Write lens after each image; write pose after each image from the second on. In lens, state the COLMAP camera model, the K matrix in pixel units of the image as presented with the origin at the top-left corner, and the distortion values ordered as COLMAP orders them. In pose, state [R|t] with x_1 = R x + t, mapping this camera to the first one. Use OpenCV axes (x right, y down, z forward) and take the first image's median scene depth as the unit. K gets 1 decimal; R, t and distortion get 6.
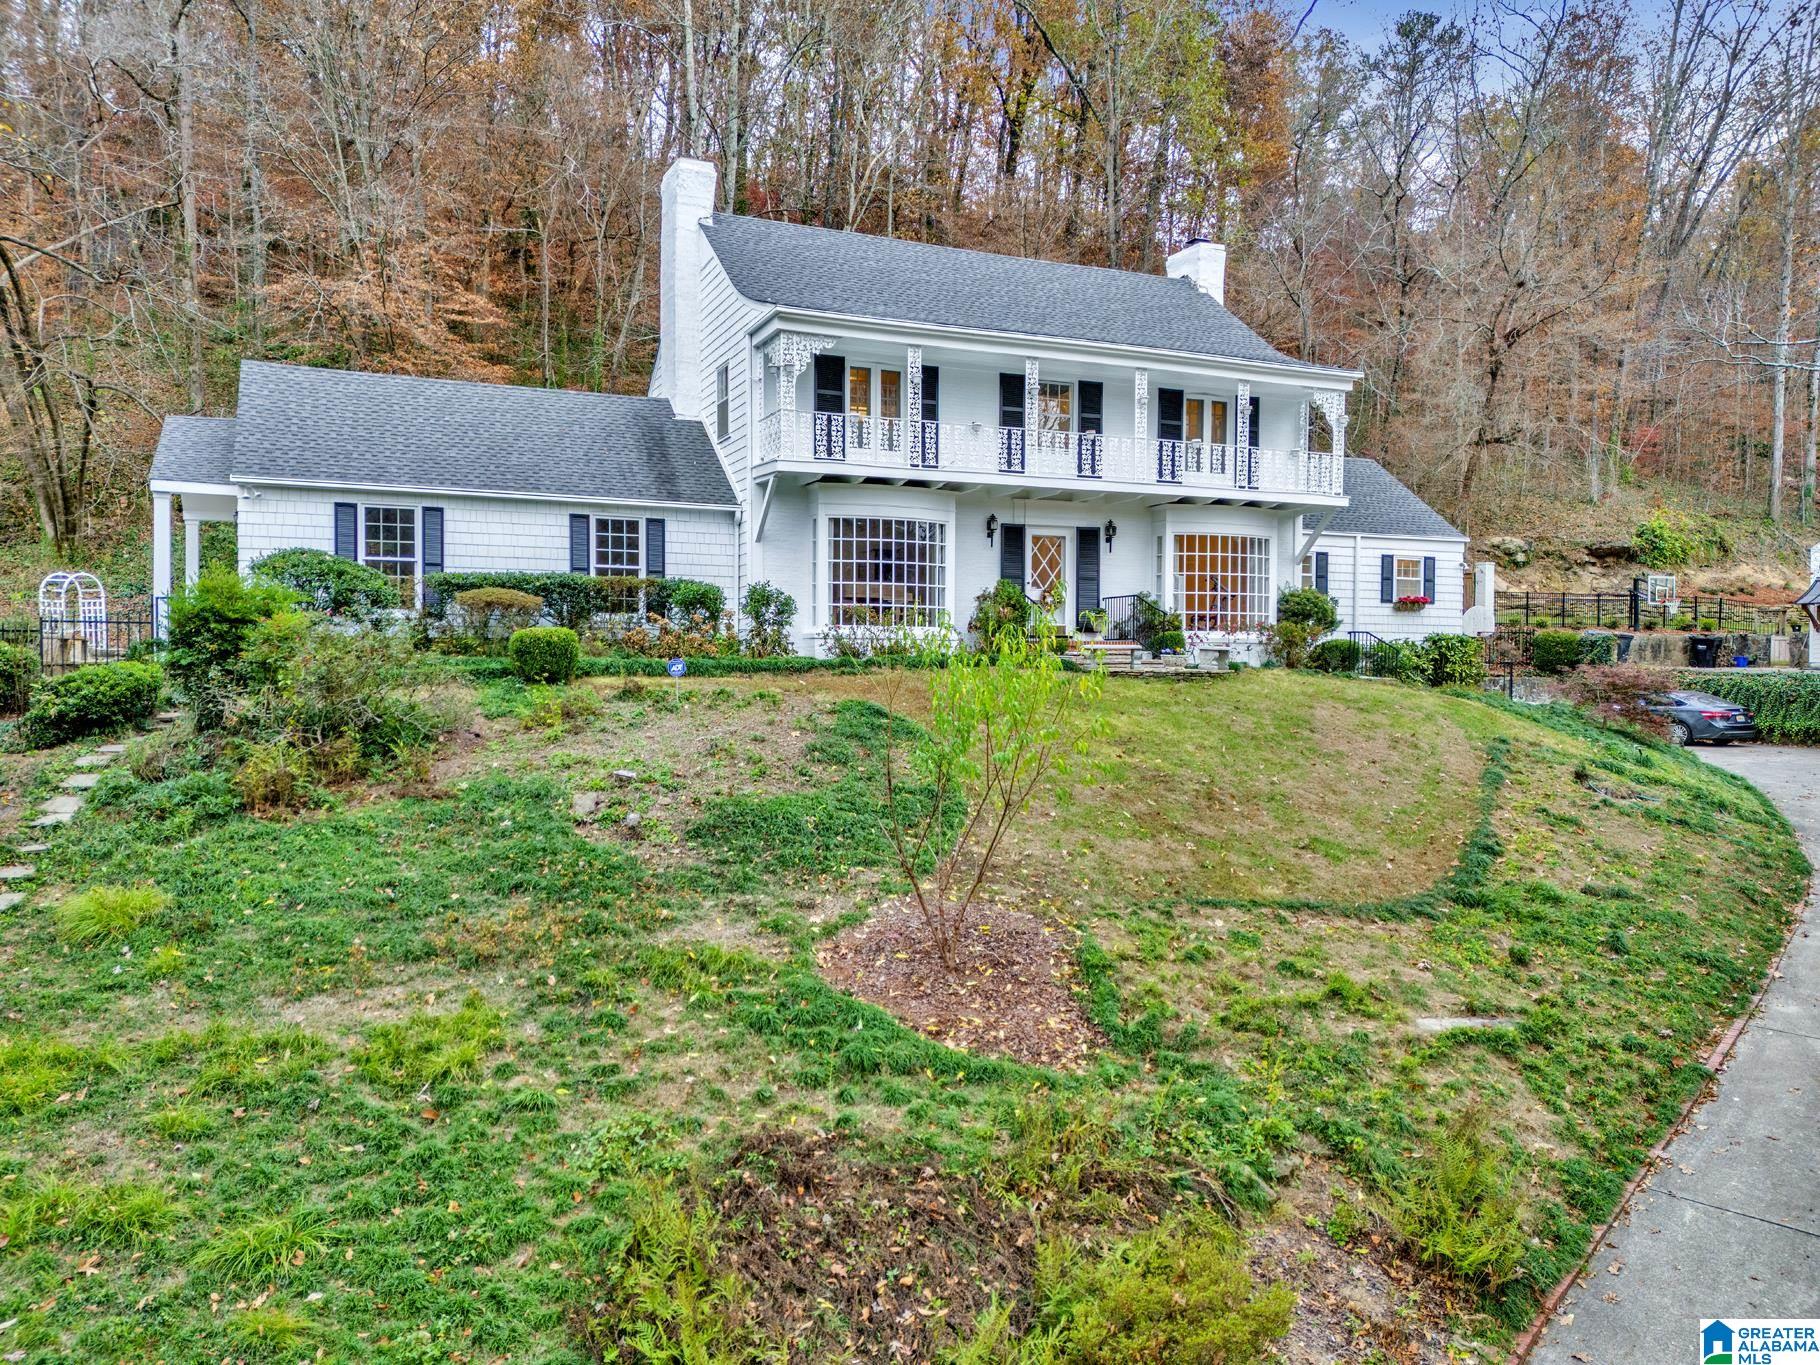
lens RADIAL K [[1312.6, 0, 910.0], [0, 1312.6, 682.5], [0, 0, 1]] dist [0.103324, -0.117139]
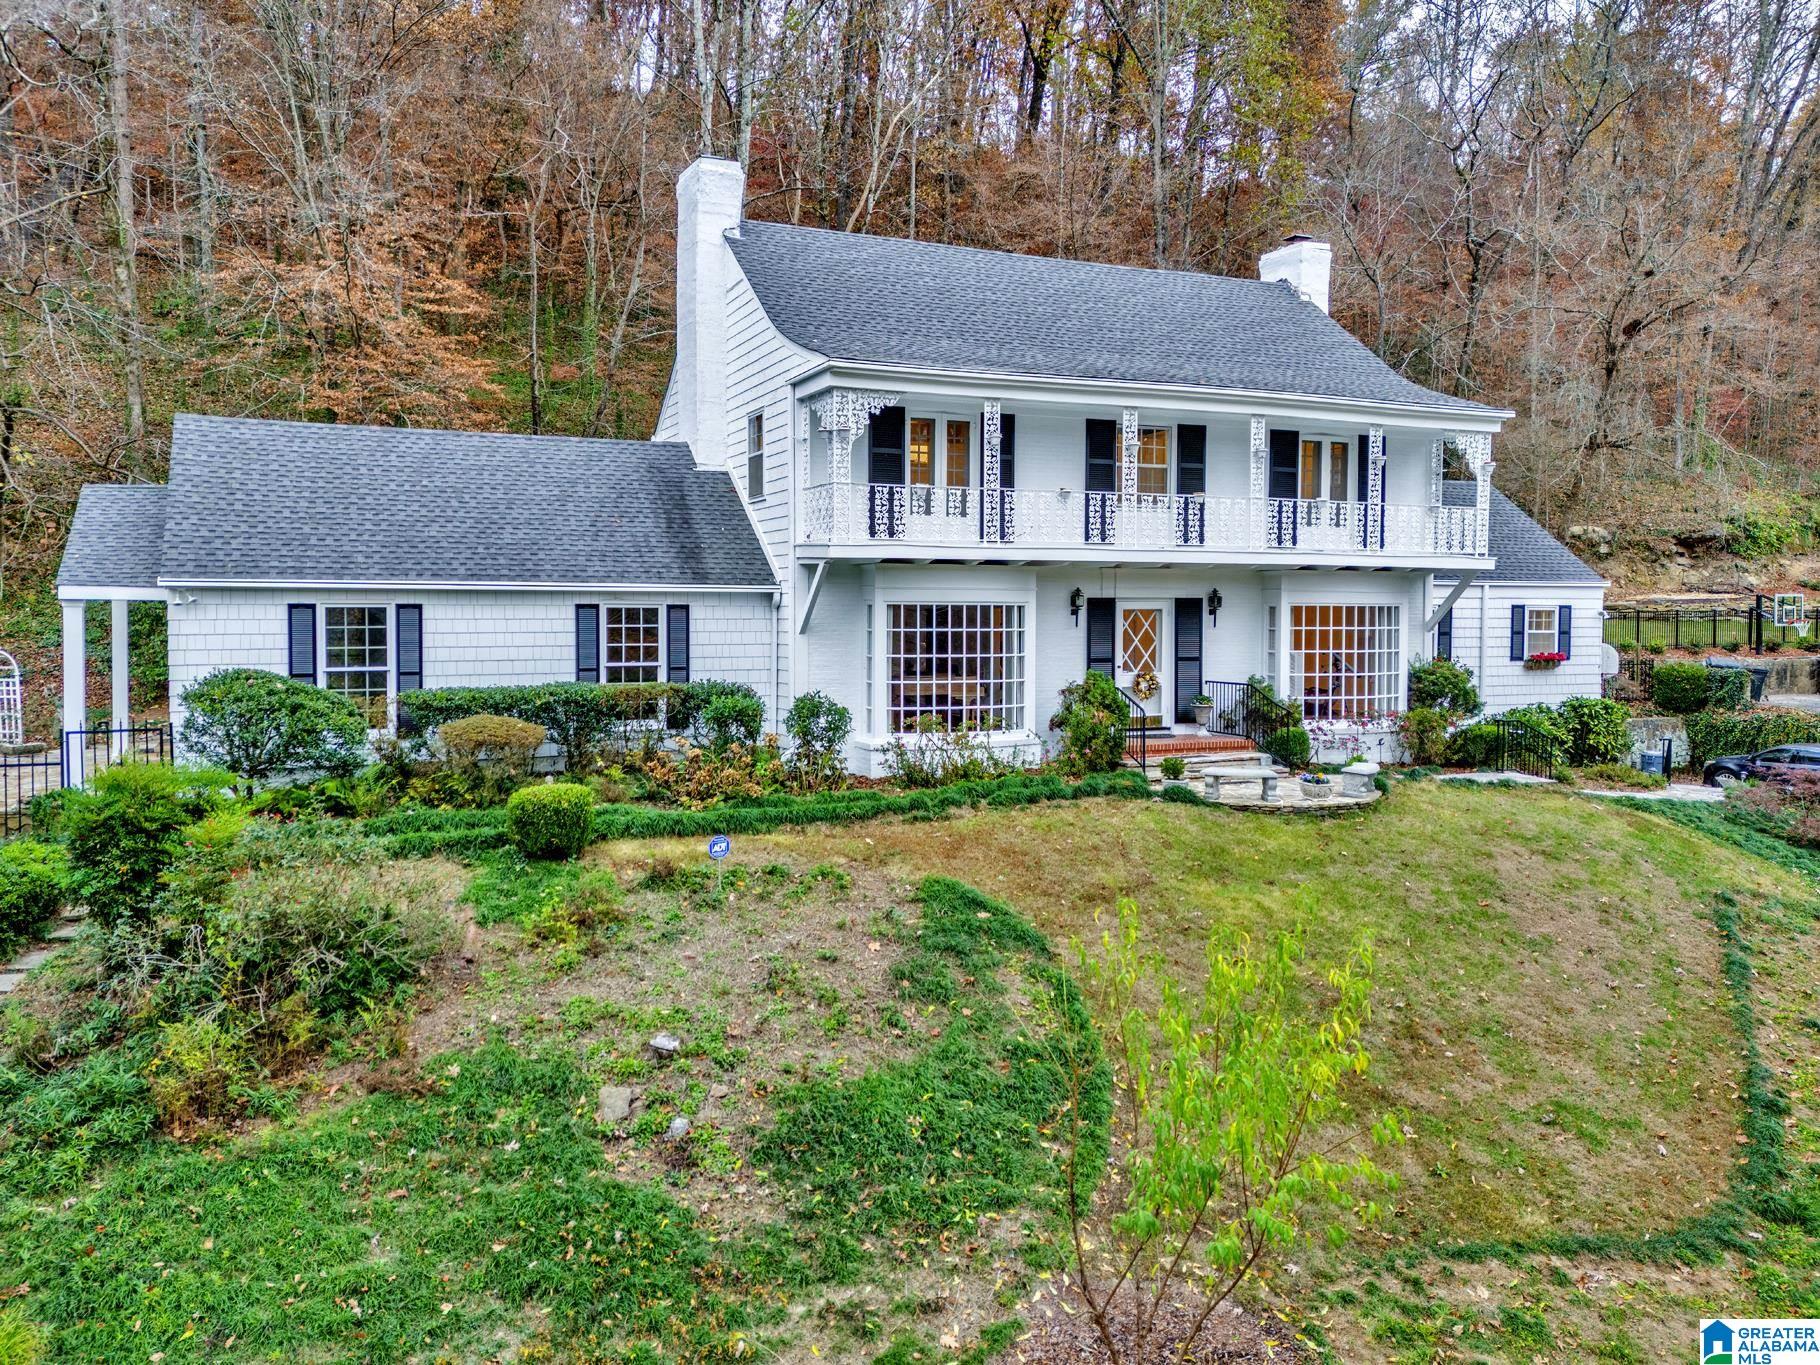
lens RADIAL K [[1374.3, 0, 912.5], [0, 1374.3, 654.3], [0, 0, 1]] dist [0.080913, -0.071814]
pose [[0.999981, -0.001850, 0.005842, -0.050019], [0.001735, 0.999806, 0.019597, -0.108407], [-0.005877, -0.019587, 0.999791, 0.132728]]
